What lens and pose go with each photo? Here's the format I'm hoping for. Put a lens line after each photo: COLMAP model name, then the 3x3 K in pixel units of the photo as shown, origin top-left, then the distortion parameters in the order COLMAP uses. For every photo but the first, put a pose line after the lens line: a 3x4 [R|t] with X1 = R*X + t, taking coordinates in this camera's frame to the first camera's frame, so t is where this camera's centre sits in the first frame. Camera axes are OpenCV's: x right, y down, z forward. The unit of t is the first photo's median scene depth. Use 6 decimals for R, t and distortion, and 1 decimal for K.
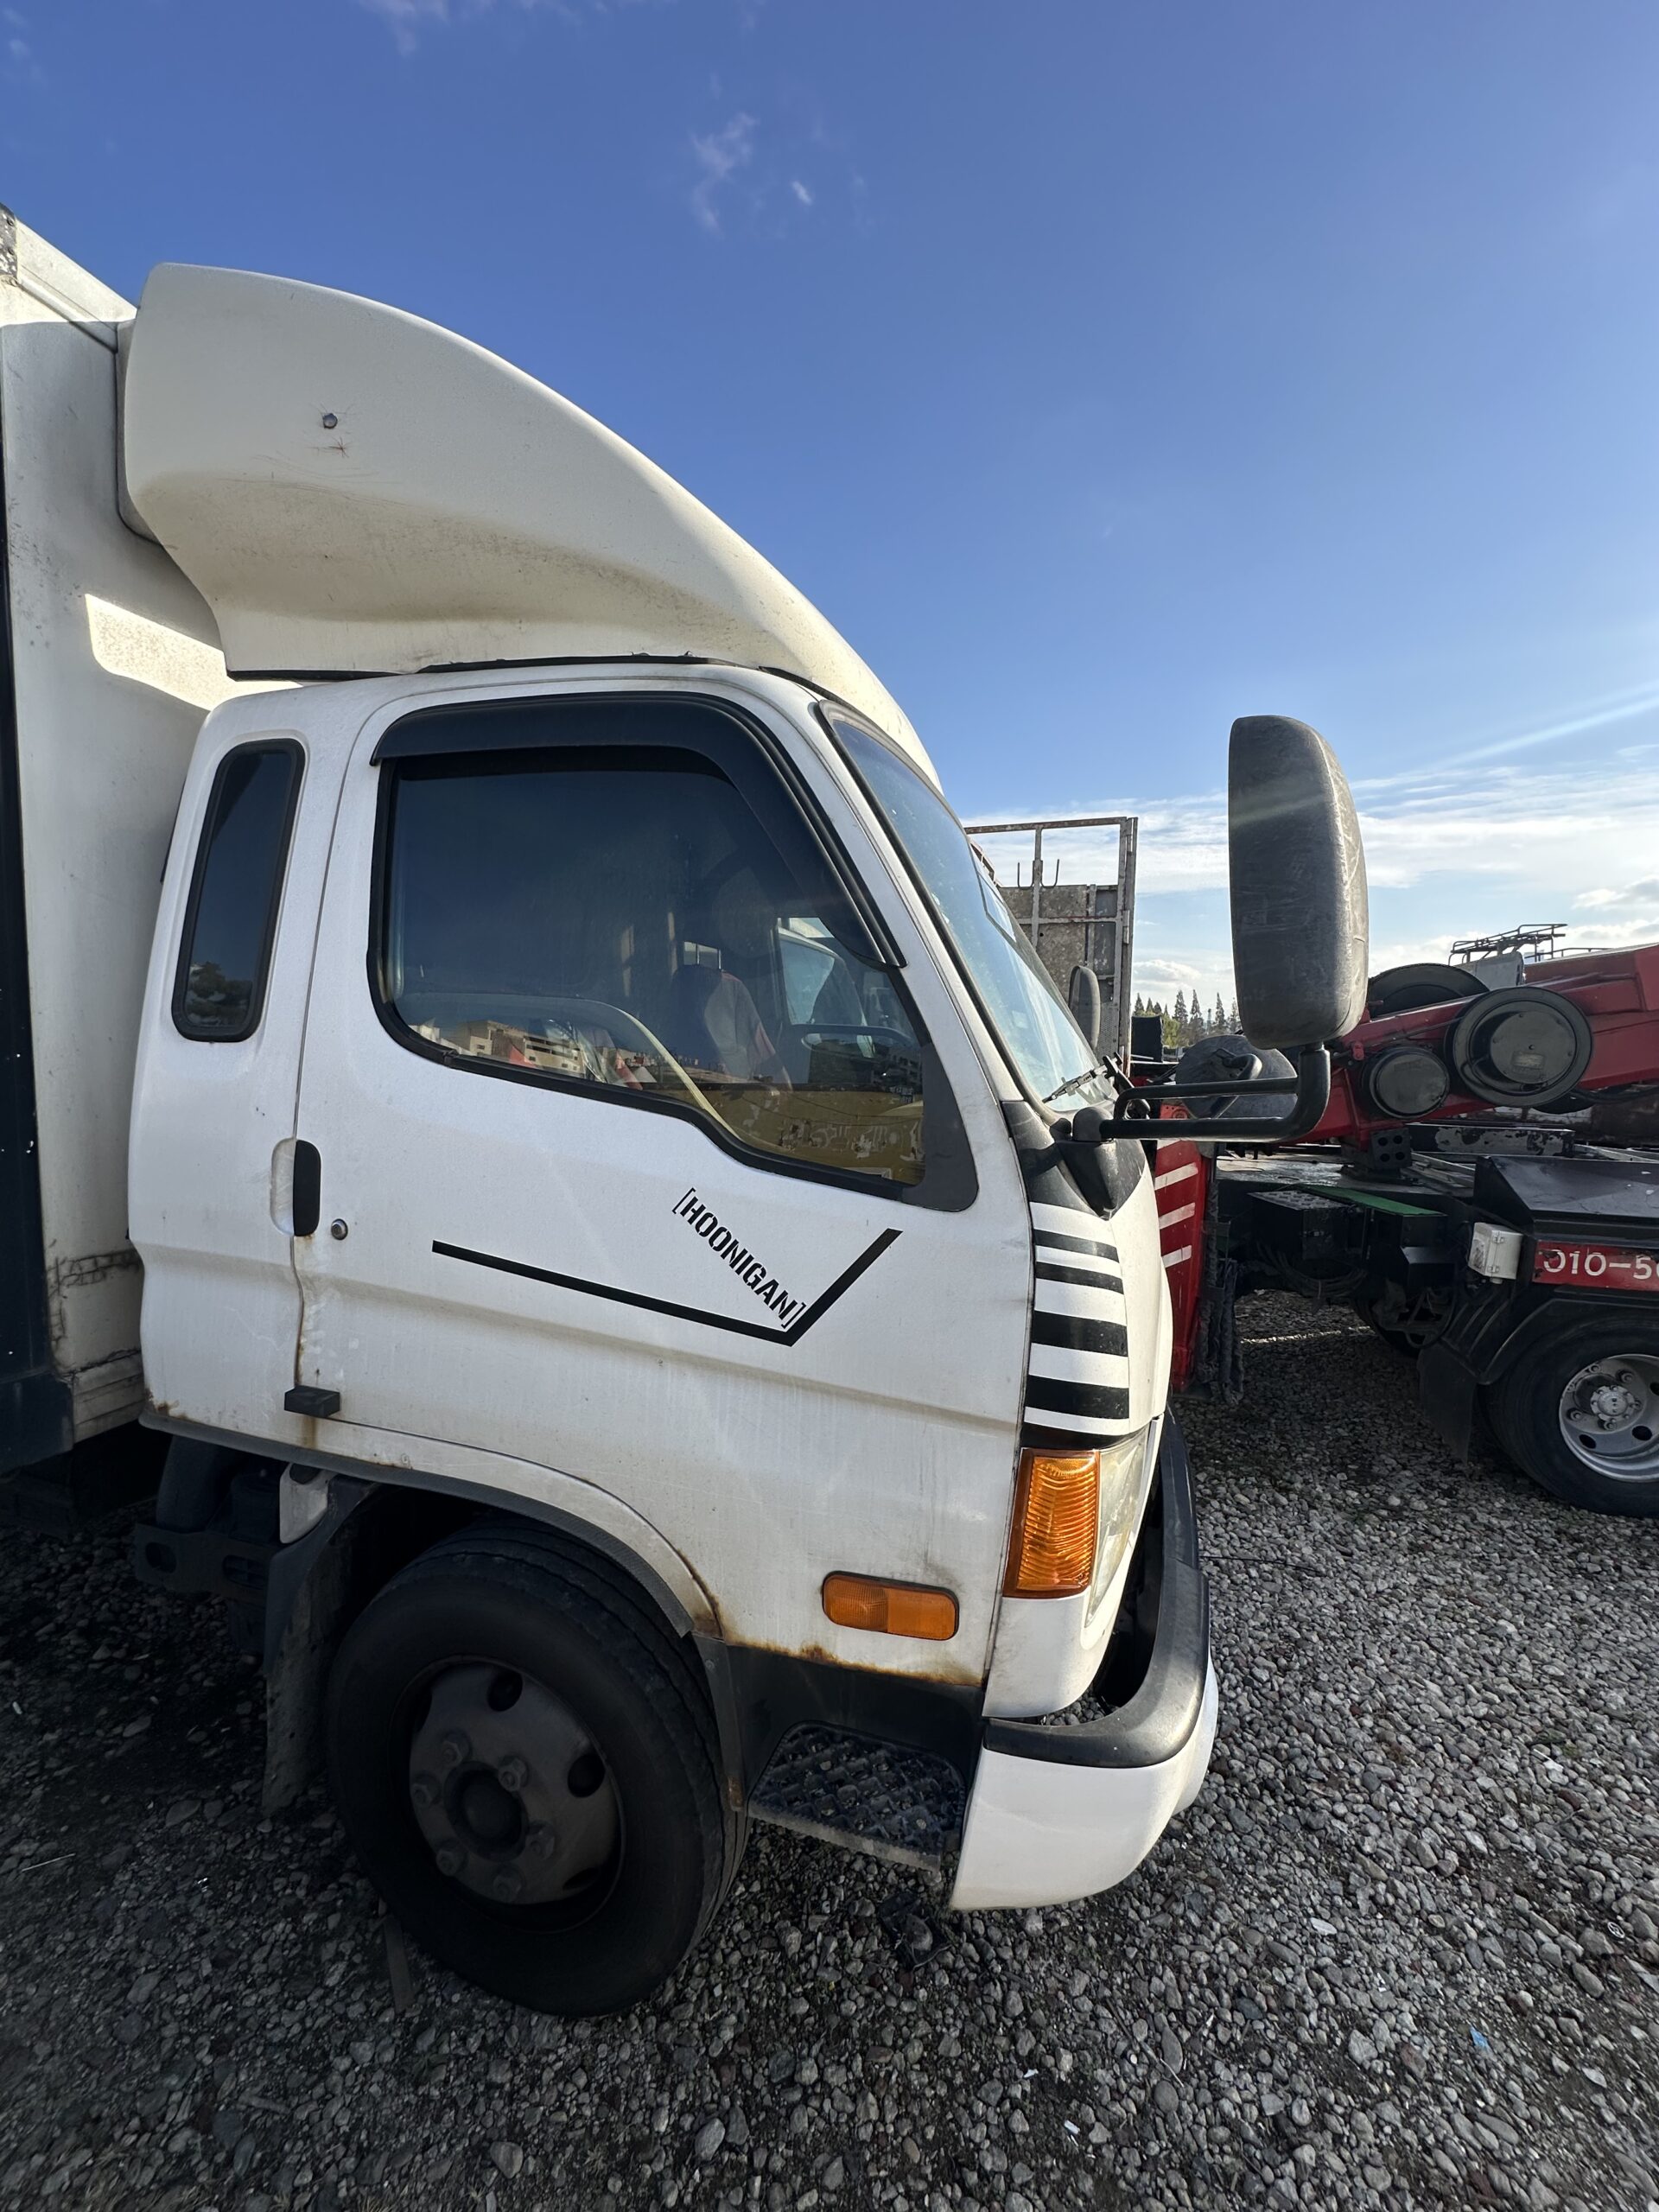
lens RADIAL K [[879.6, 0, 828.7], [0, 879.6, 1103.7], [0, 0, 1]] dist [-0.005753, 0.000926]
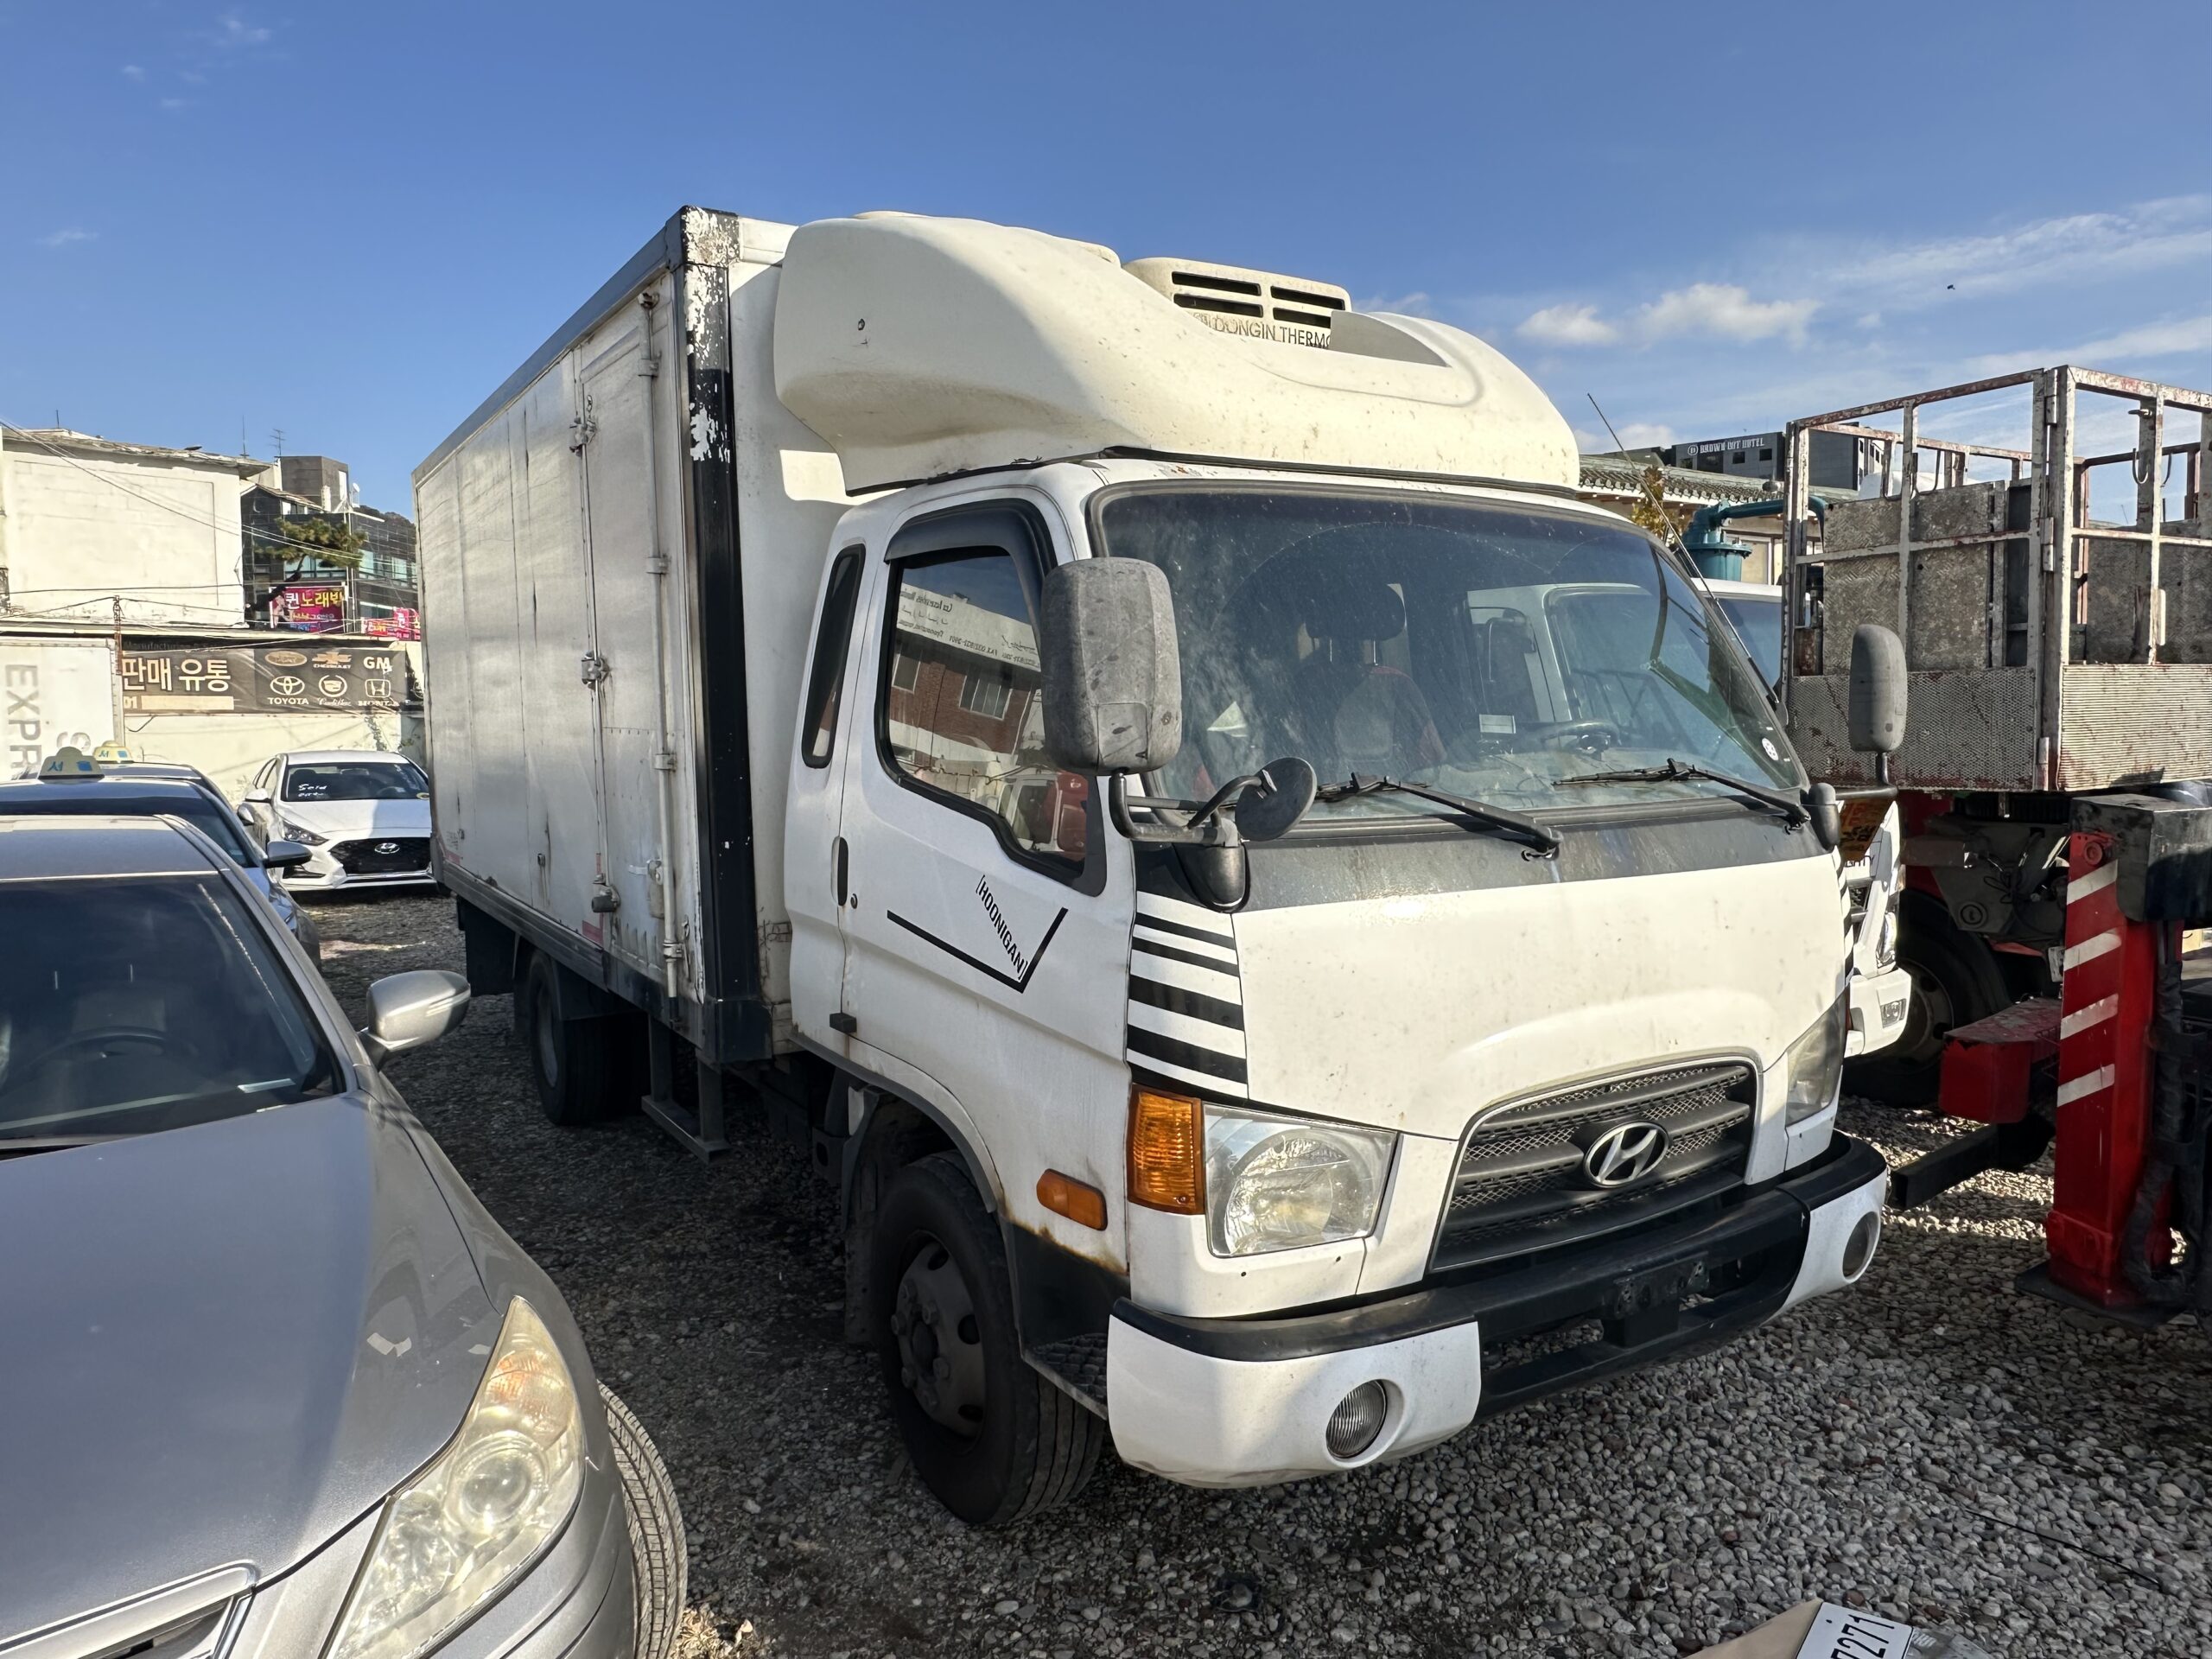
lens RADIAL K [[1477.3, 0, 1107.5], [0, 1477.3, 826.3], [0, 0, 1]] dist [-0.015751, -0.001493]
pose [[0.761228, 0.014747, -0.648317, 1.279271], [-0.016054, 0.999864, 0.003893, 0.007997], [0.648286, 0.007445, 0.761361, -0.537570]]
